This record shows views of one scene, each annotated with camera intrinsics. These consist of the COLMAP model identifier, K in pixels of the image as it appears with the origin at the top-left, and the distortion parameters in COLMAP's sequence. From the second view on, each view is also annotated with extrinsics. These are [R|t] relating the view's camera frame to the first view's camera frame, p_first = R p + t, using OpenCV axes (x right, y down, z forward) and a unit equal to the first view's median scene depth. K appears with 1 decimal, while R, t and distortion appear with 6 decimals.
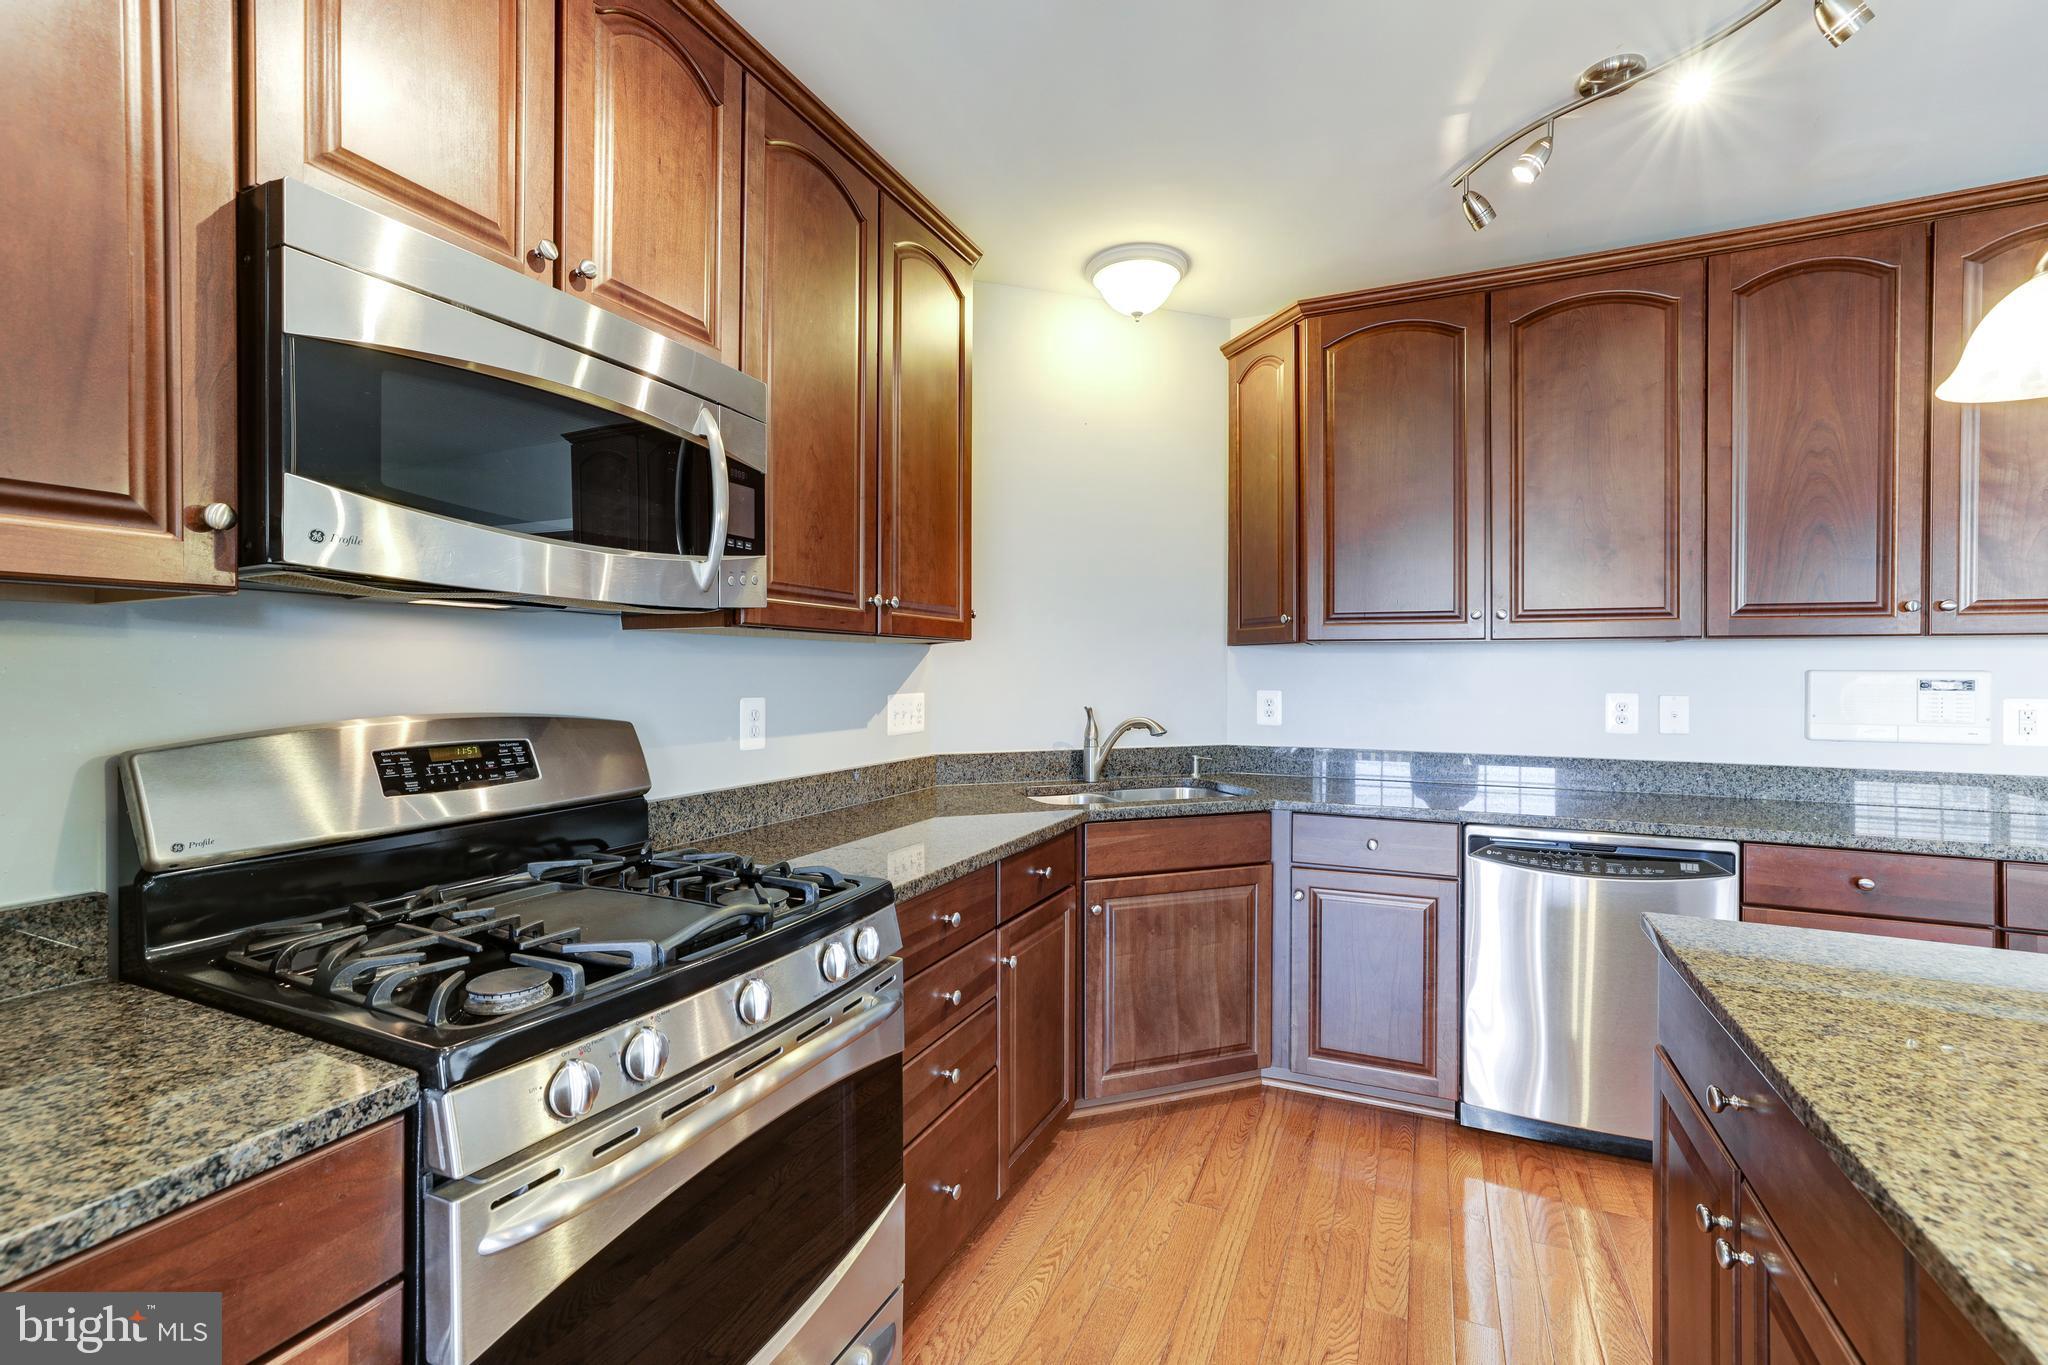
lens RADIAL K [[873.5, 0, 1021.2], [0, 873.5, 670.6], [0, 0, 1]] dist [-0.032291, 0.021135]
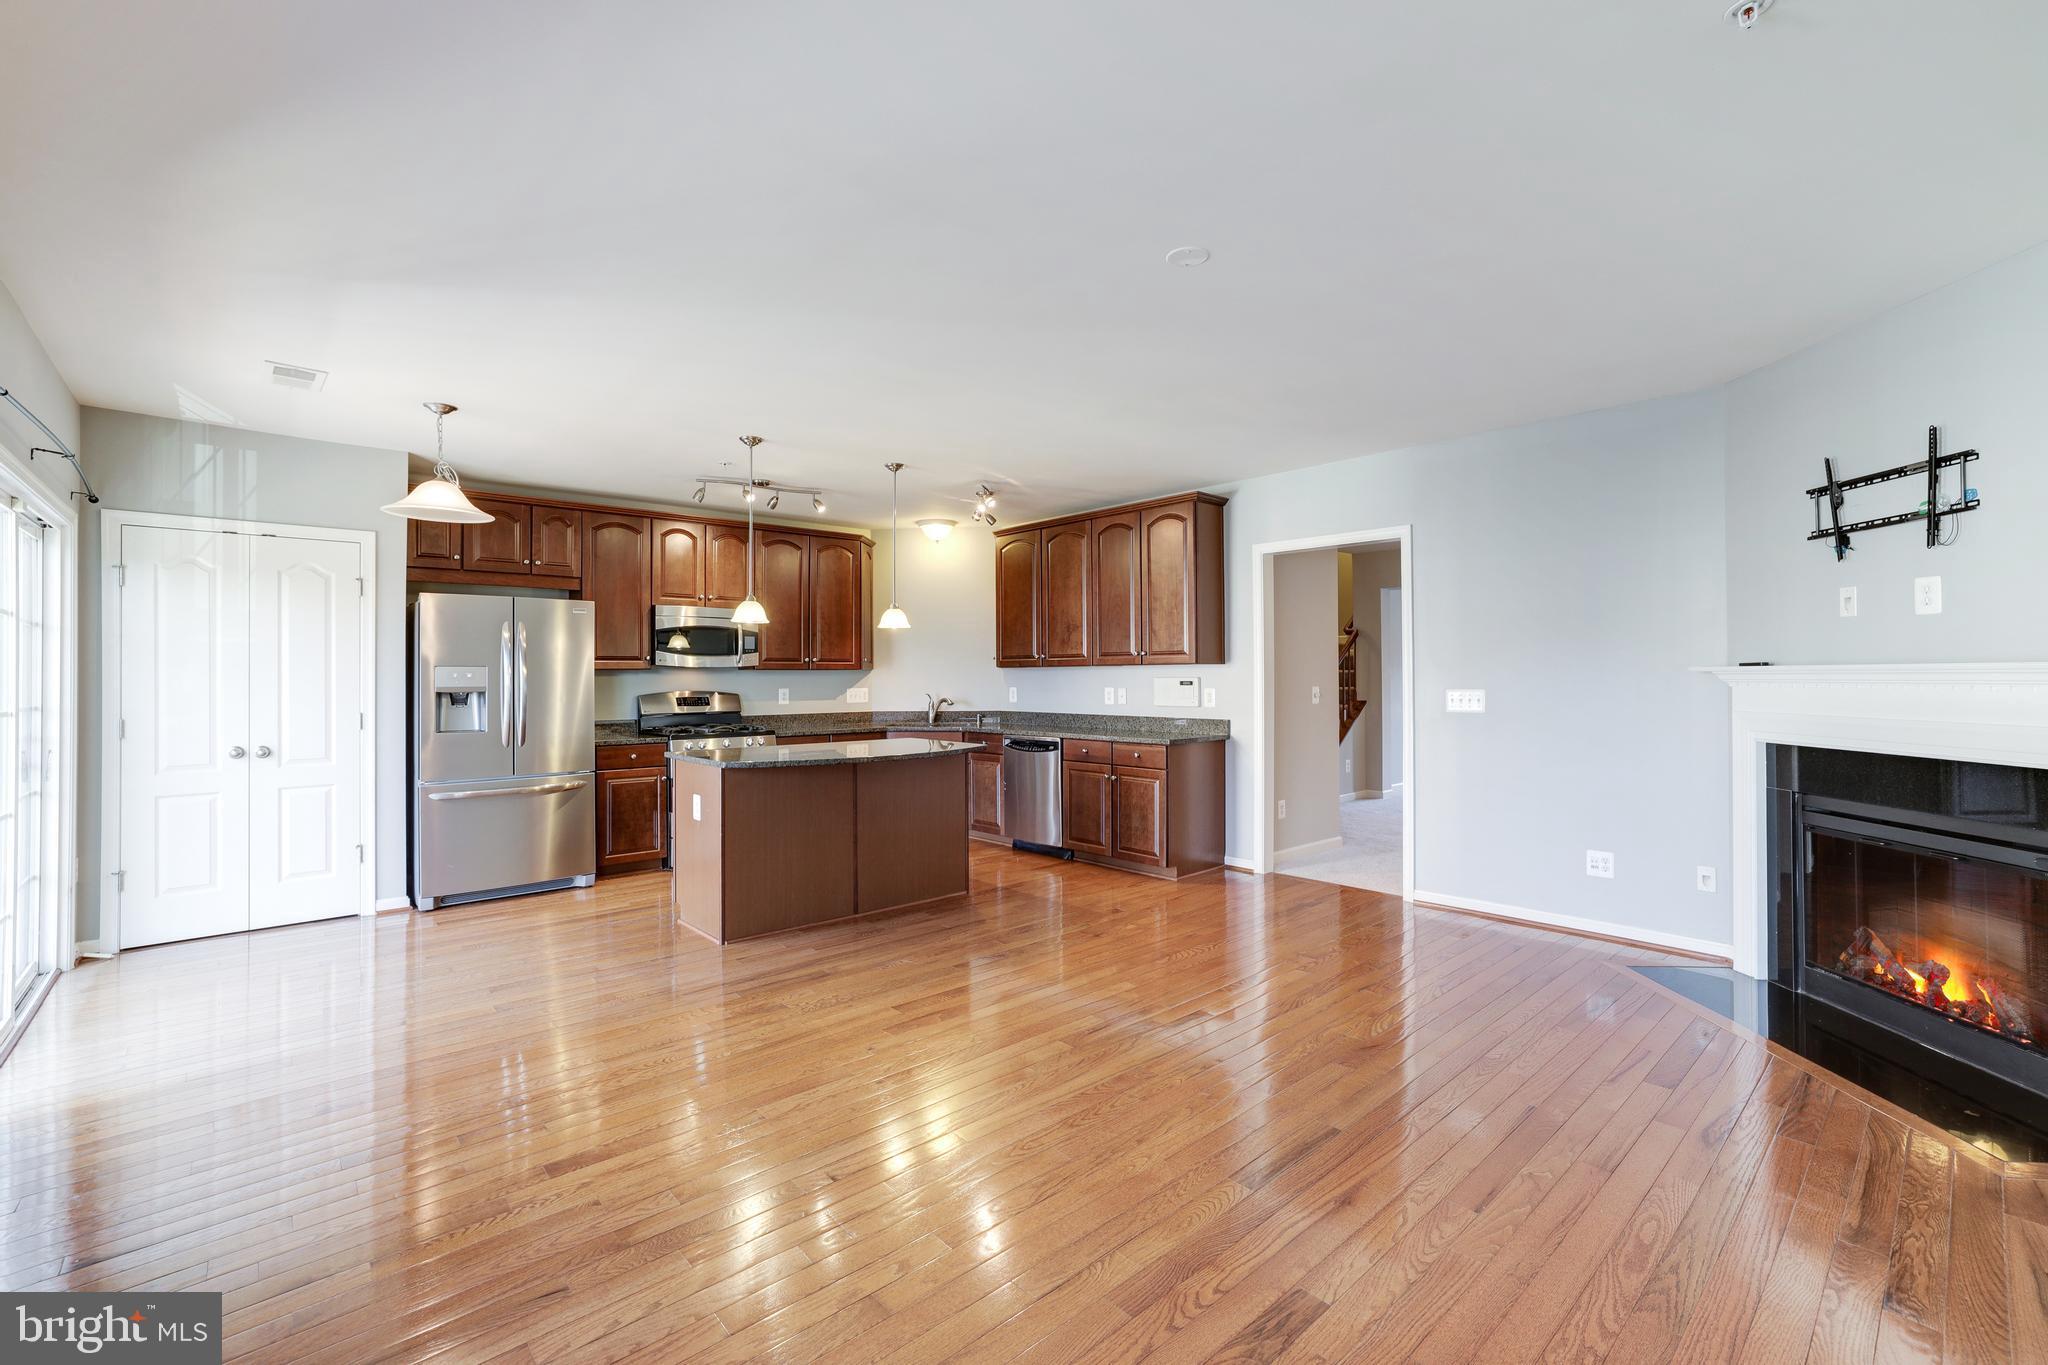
lens RADIAL K [[873.5, 0, 1021.2], [0, 873.5, 670.6], [0, 0, 1]] dist [-0.032291, 0.021135]
pose [[0.920613, -0.005198, -0.390442, 1.835514], [0.004085, 0.999985, -0.003679, -0.021508], [0.390455, 0.001792, 0.920620, -1.712934]]
